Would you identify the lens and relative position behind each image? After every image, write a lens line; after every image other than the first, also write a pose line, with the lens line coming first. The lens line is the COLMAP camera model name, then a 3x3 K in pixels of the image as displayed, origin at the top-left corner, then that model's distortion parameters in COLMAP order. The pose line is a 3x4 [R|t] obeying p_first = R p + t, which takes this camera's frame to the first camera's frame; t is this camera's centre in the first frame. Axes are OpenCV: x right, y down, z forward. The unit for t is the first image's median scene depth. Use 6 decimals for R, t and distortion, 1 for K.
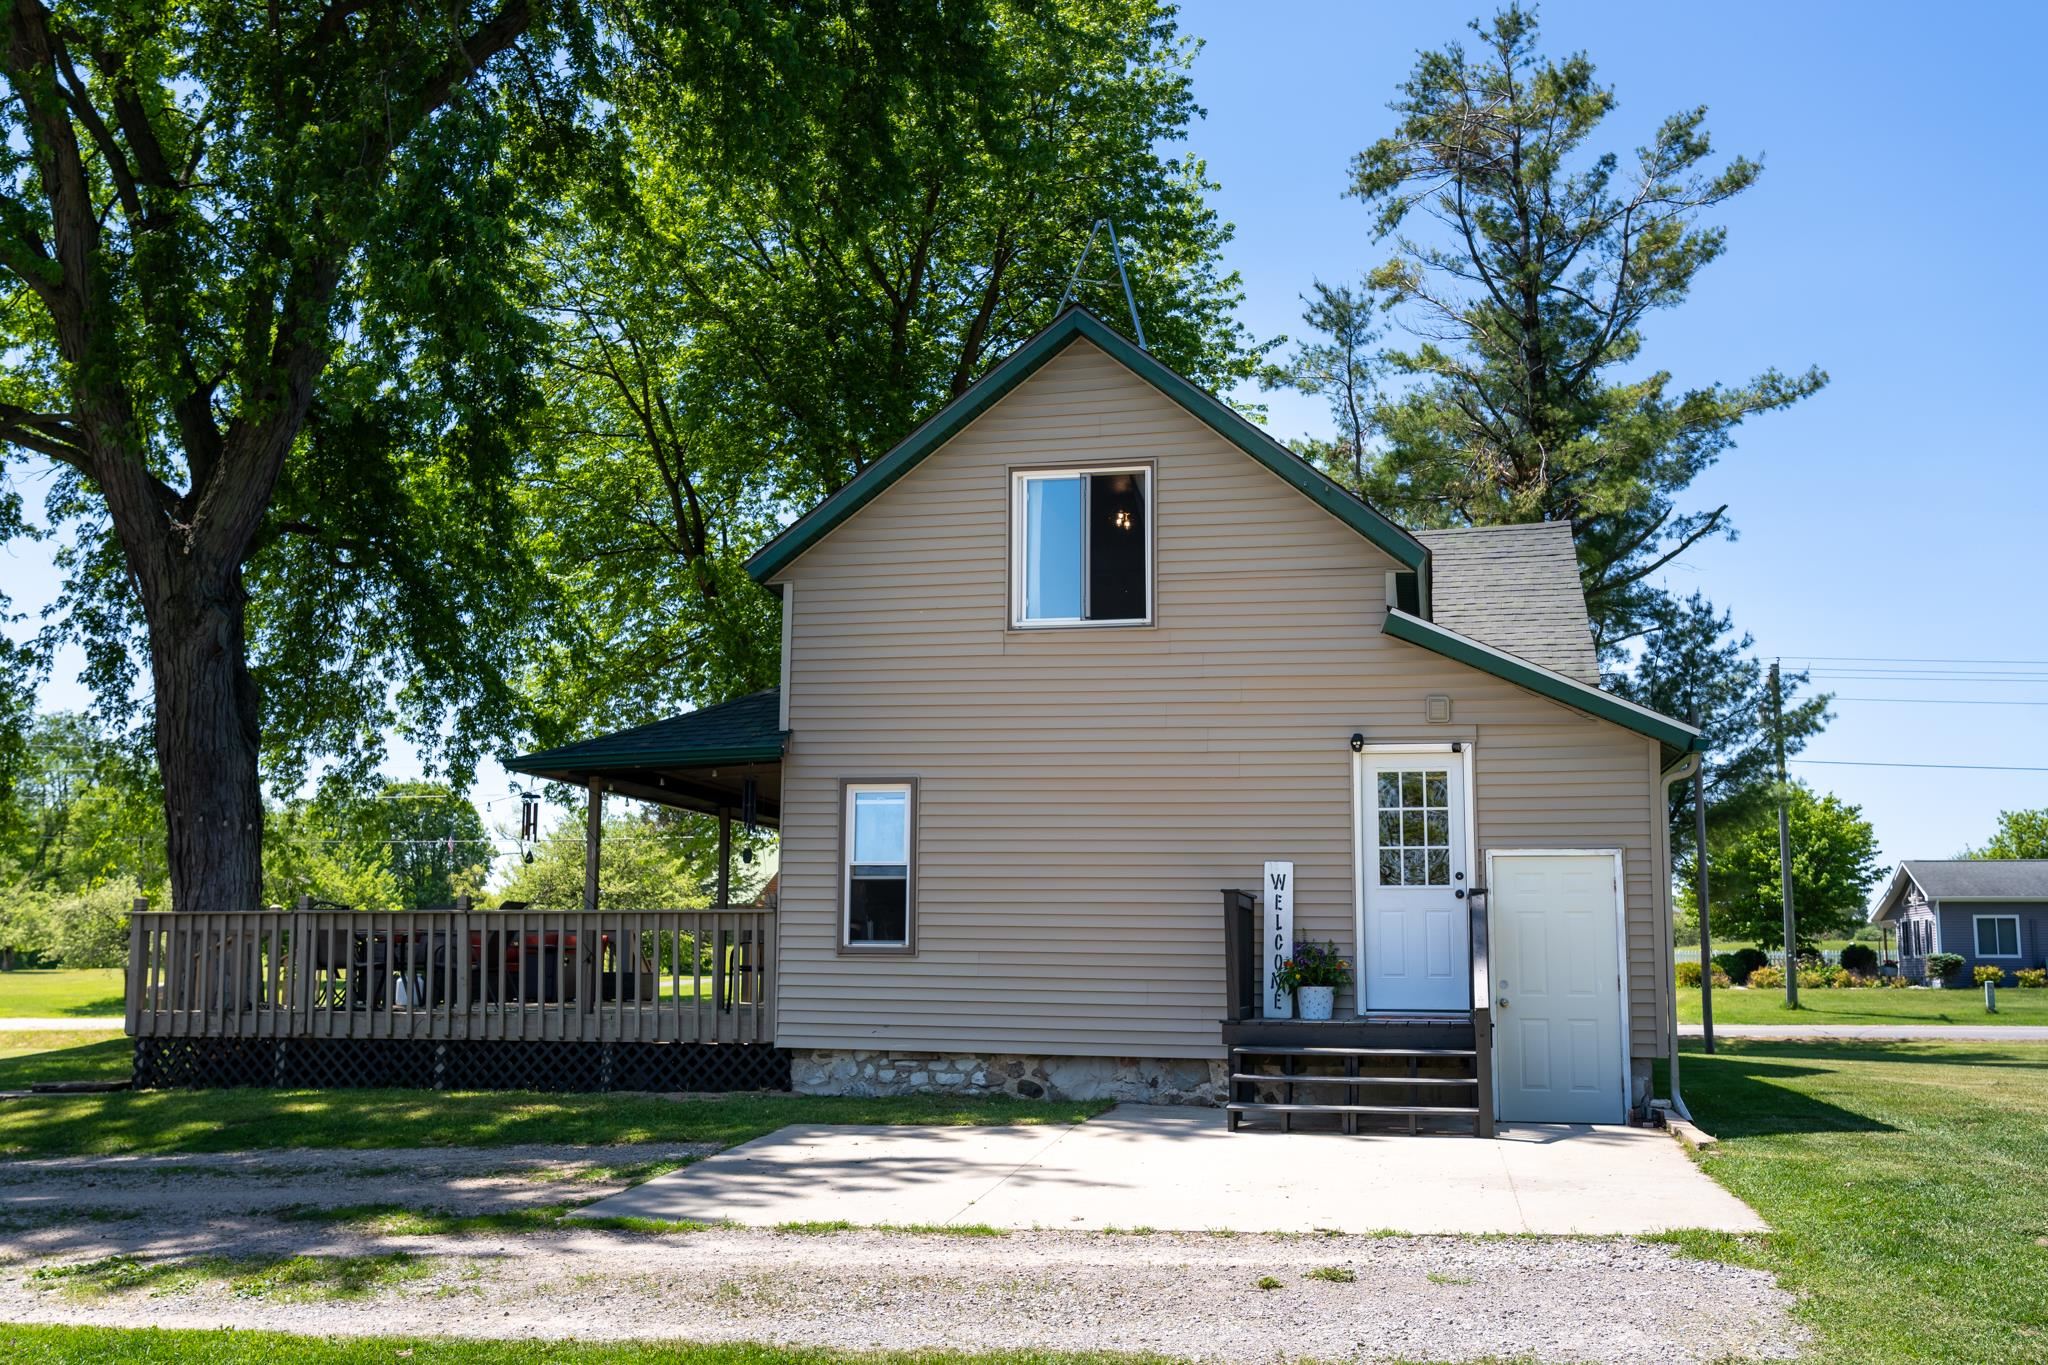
lens RADIAL K [[1949.2, 0, 1023.5], [0, 1949.2, 687.2], [0, 0, 1]] dist [0.016518, 0.000000]
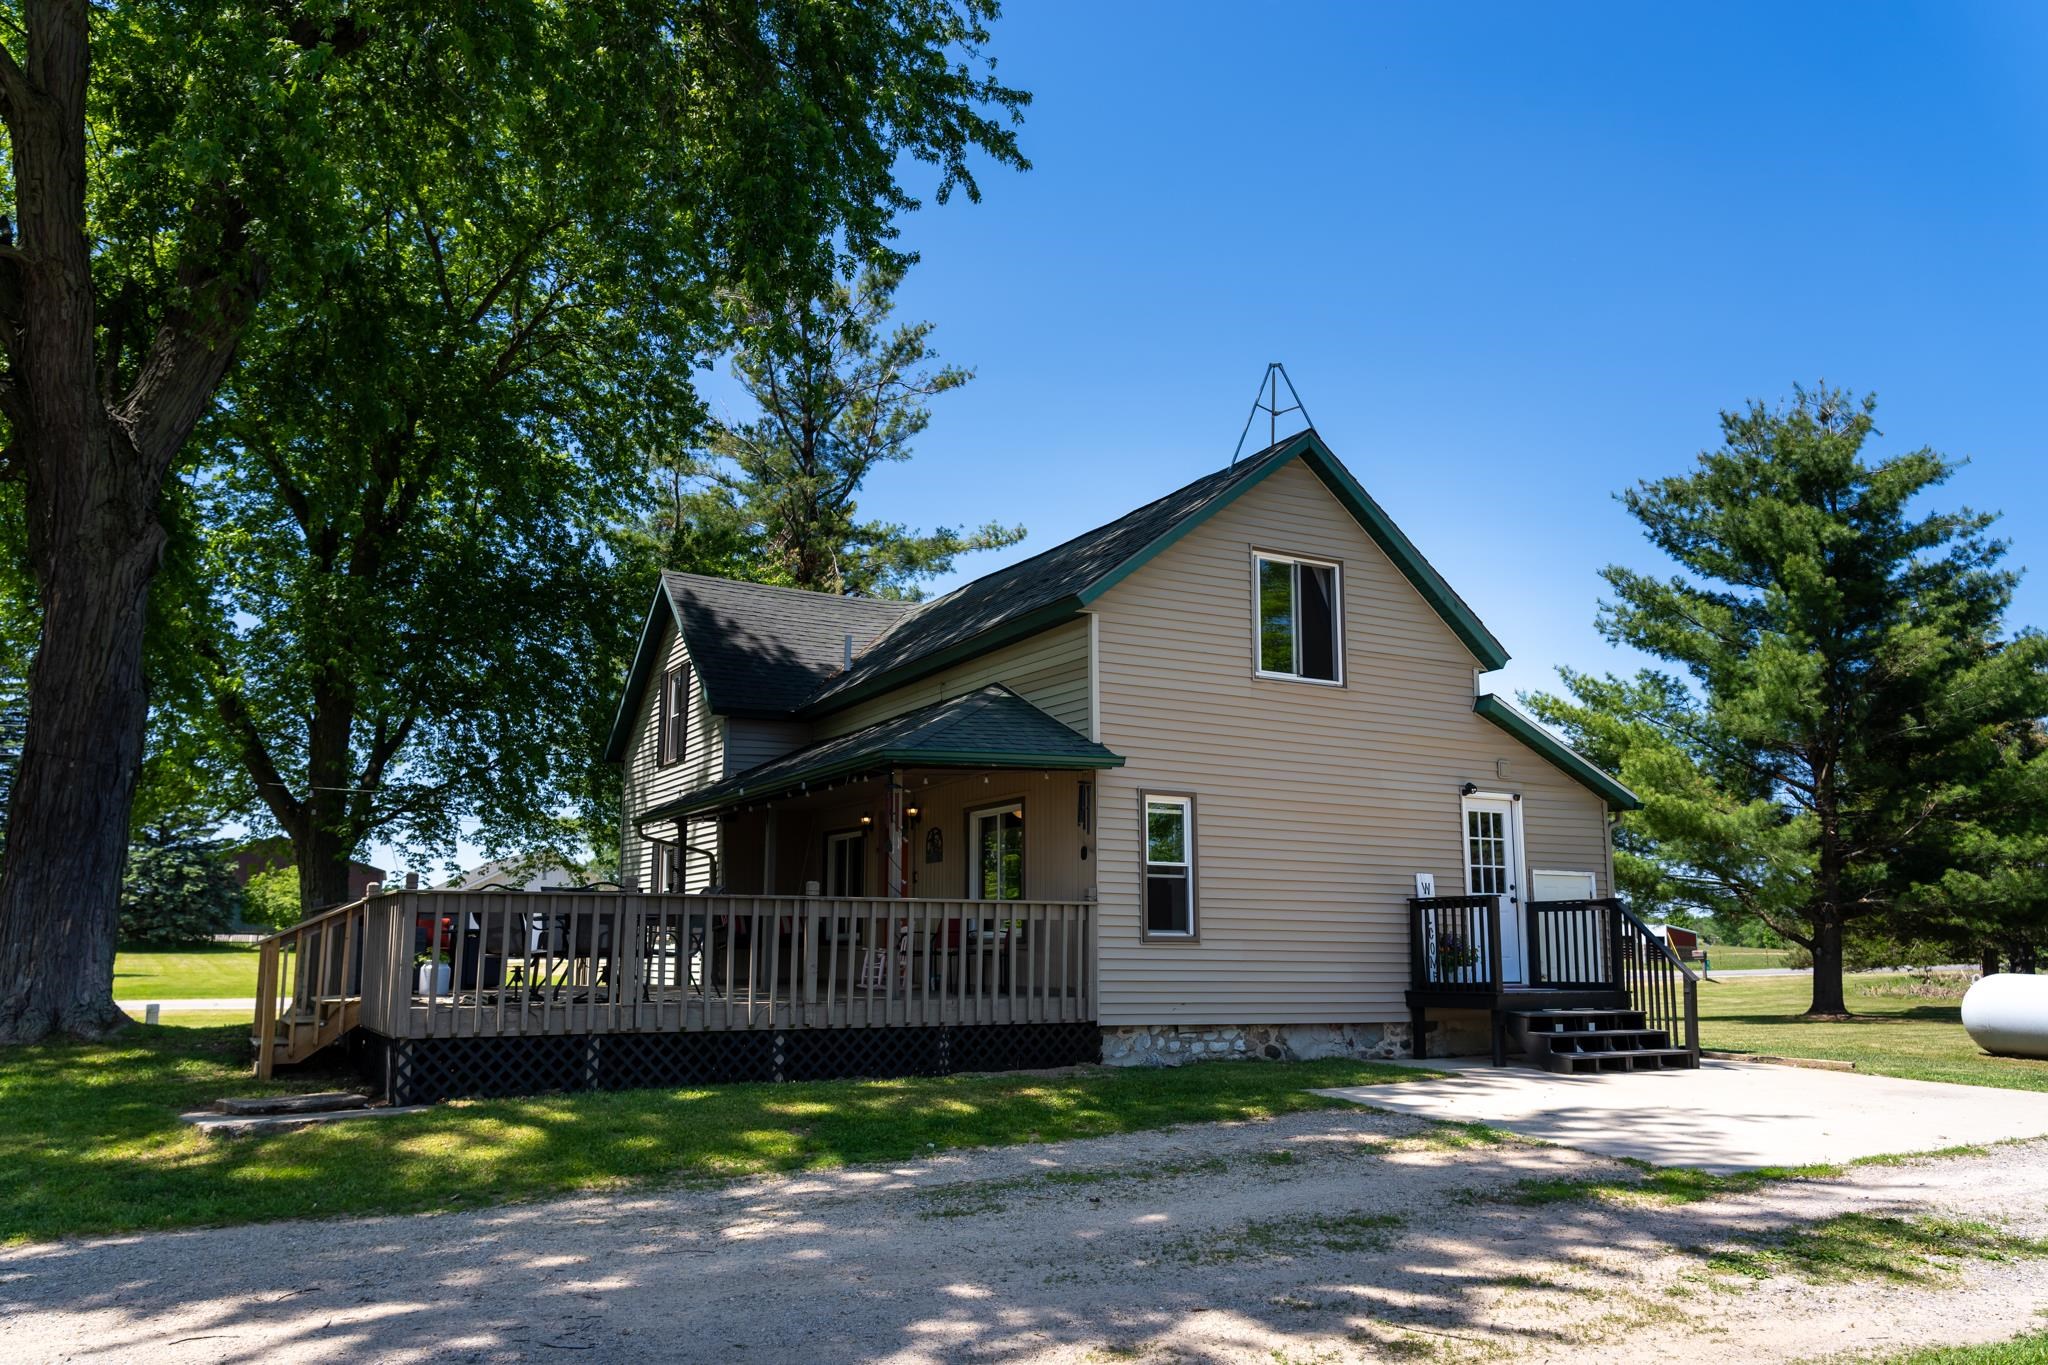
lens RADIAL K [[1519.9, 0, 1025.0], [0, 1519.9, 680.5], [0, 0, 1]] dist [0.002422, 0.000320]
pose [[0.757967, 0.110686, 0.642833, -0.744305], [-0.091967, 0.993788, -0.062675, 0.046624], [-0.645777, -0.011614, 0.763438, 0.364927]]
